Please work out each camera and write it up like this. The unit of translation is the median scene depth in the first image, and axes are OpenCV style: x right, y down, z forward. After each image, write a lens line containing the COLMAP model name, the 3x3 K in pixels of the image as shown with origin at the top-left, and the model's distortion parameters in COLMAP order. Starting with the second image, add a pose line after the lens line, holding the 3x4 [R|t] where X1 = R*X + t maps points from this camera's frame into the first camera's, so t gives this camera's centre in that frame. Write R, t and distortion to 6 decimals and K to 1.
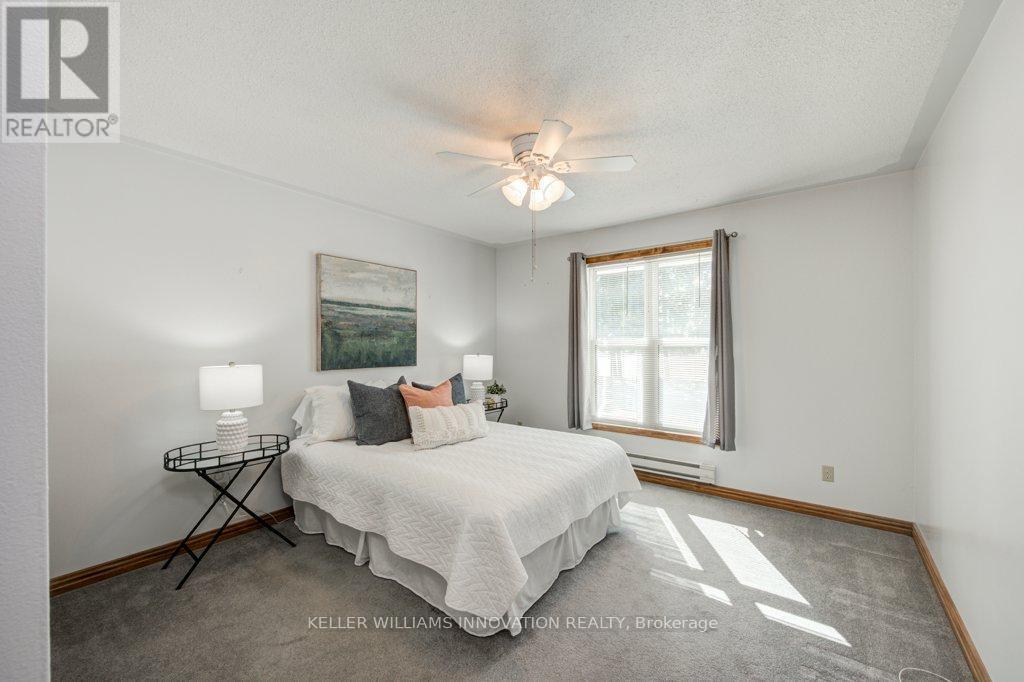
lens RADIAL K [[404.5, 0, 506.6], [0, 404.5, 345.4], [0, 0, 1]] dist [-0.000817, -0.000161]
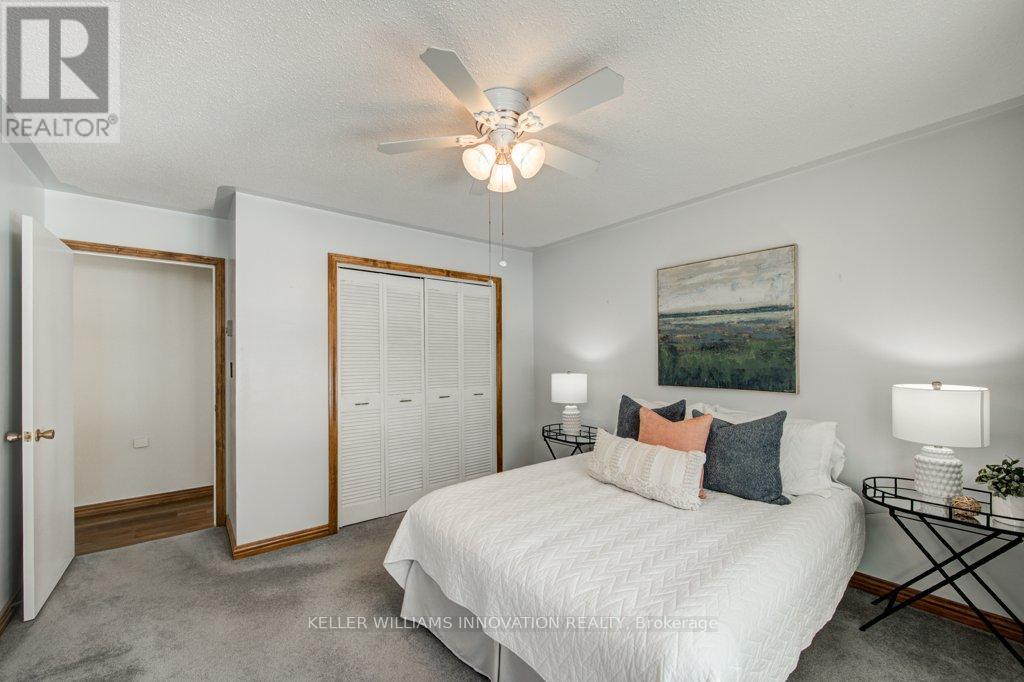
lens RADIAL K [[404.5, 0, 462.9], [0, 404.5, 354.5], [0, 0, 1]] dist [-0.000817, -0.000161]
pose [[-0.290855, -0.004118, -0.956758, 0.589467], [0.001329, 0.999988, -0.004709, -0.009165], [0.956766, -0.002642, -0.290846, 0.754536]]
